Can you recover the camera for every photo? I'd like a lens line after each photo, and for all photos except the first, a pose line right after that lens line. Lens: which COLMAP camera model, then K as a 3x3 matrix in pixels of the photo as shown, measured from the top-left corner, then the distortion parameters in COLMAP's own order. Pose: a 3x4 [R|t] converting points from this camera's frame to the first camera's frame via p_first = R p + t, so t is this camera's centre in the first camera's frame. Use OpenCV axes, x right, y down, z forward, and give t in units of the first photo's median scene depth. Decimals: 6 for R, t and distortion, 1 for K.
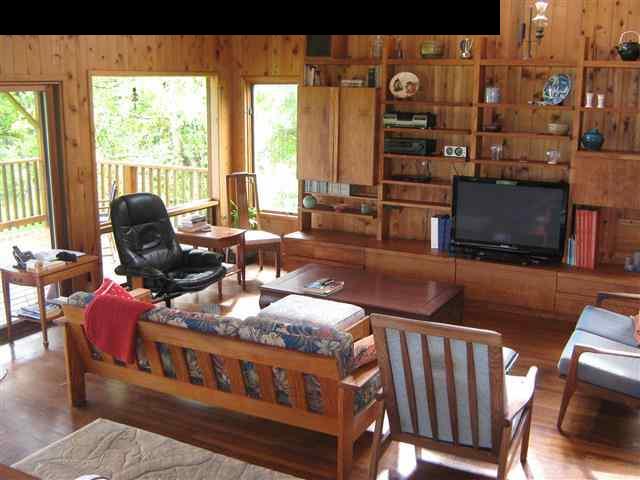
lens RADIAL K [[712.8, 0, 320.0], [0, 712.8, 240.0], [0, 0, 1]] dist [-0.094601, -0.021223]
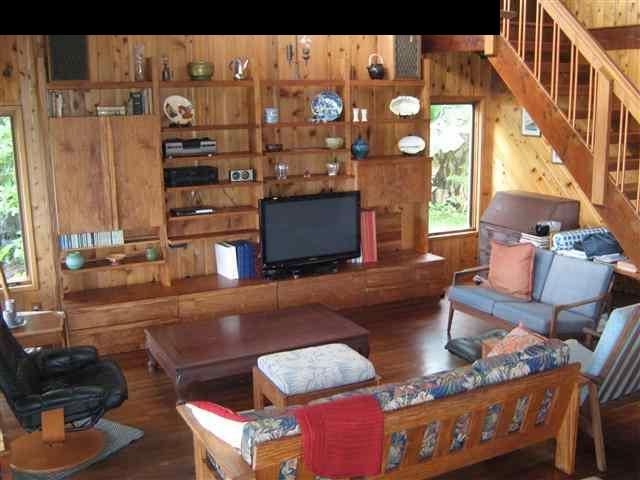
lens RADIAL K [[712.8, 0, 320.0], [0, 712.8, 240.0], [0, 0, 1]] dist [-0.094601, -0.021223]
pose [[0.588176, -0.178712, 0.788740, -0.529106], [0.199143, 0.977254, 0.072921, -0.088620], [-0.783831, 0.114182, 0.610386, 0.335115]]
